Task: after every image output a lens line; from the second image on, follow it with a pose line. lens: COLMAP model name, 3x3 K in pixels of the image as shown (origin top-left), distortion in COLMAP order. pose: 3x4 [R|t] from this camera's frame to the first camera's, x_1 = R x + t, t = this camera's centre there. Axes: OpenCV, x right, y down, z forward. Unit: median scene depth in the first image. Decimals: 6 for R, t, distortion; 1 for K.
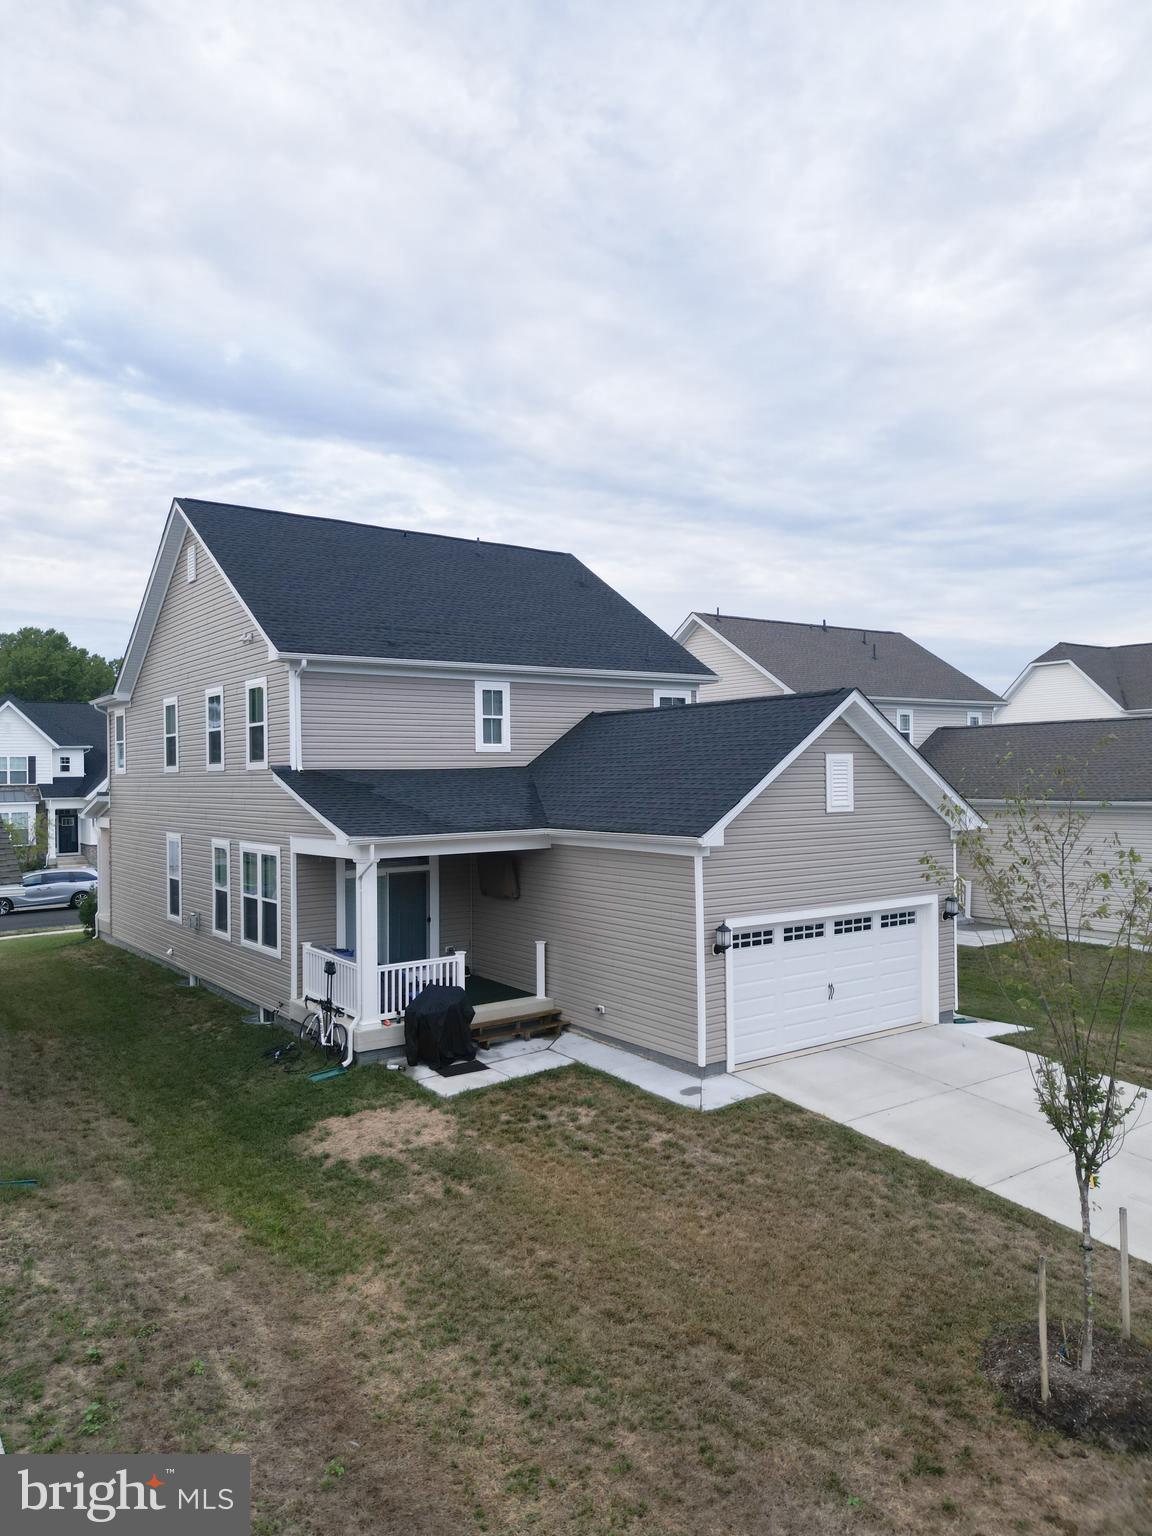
lens RADIAL K [[1056.2, 0, 576.0], [0, 1056.2, 768.0], [0, 0, 1]] dist [0.026878, 0.005288]
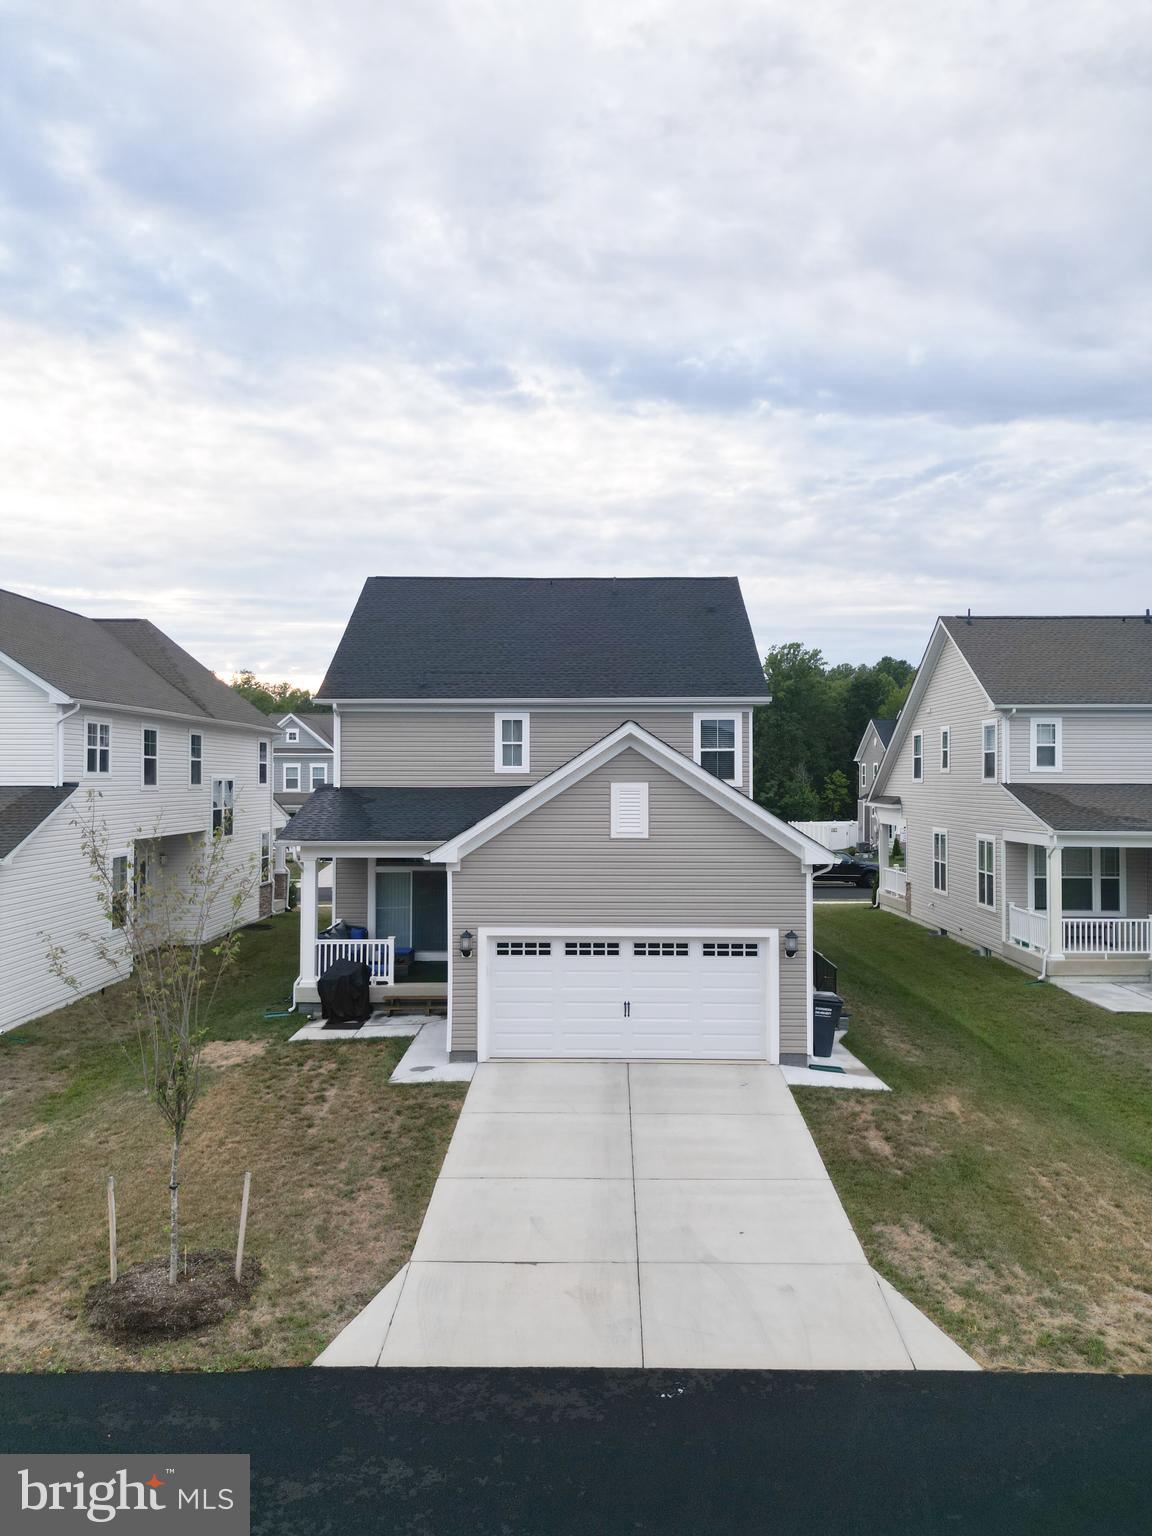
lens RADIAL K [[1055.2, 0, 576.0], [0, 1055.2, 768.0], [0, 0, 1]] dist [0.048891, -0.005670]
pose [[0.805980, 0.007095, -0.591900, 0.699819], [-0.007210, 0.999972, 0.002169, -0.025104], [0.591899, 0.002519, 0.806008, 0.109614]]
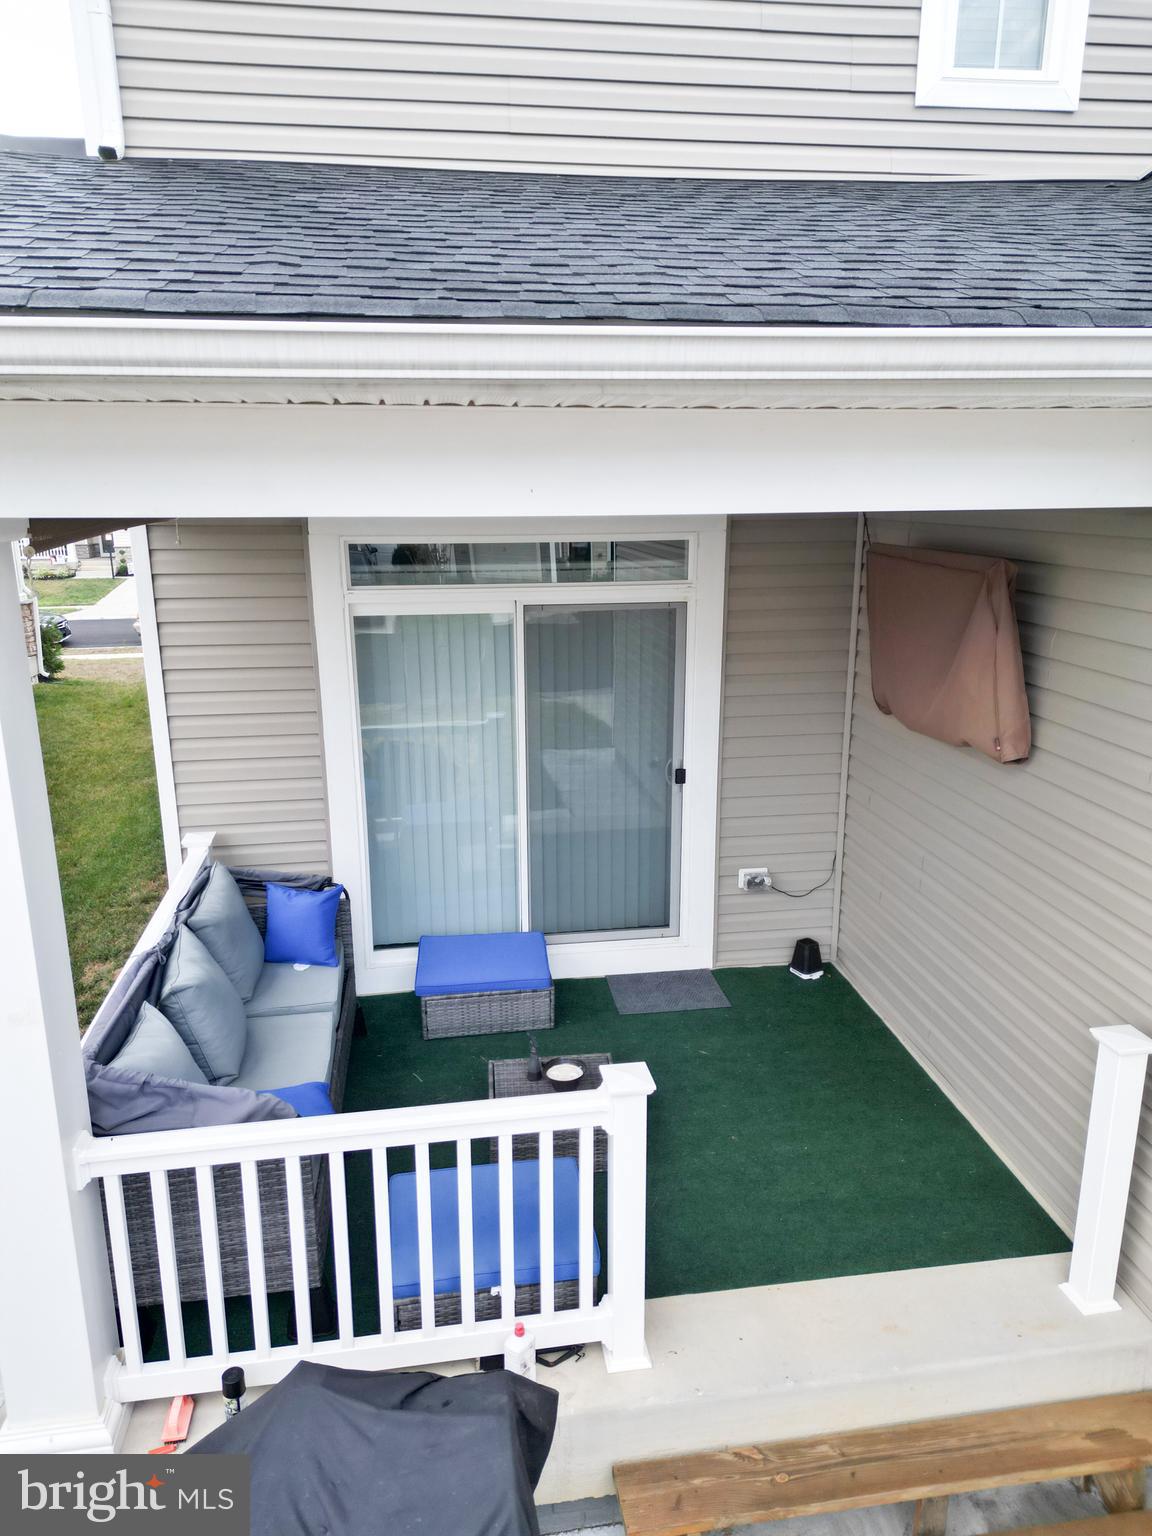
lens RADIAL K [[1056.2, 0, 576.0], [0, 1056.2, 768.0], [0, 0, 1]] dist [0.026878, 0.005288]
pose [[0.889047, 0.125639, -0.440240, -0.039397], [-0.001850, 0.962585, 0.270973, 0.065173], [0.457813, -0.240094, 0.856015, 0.747619]]
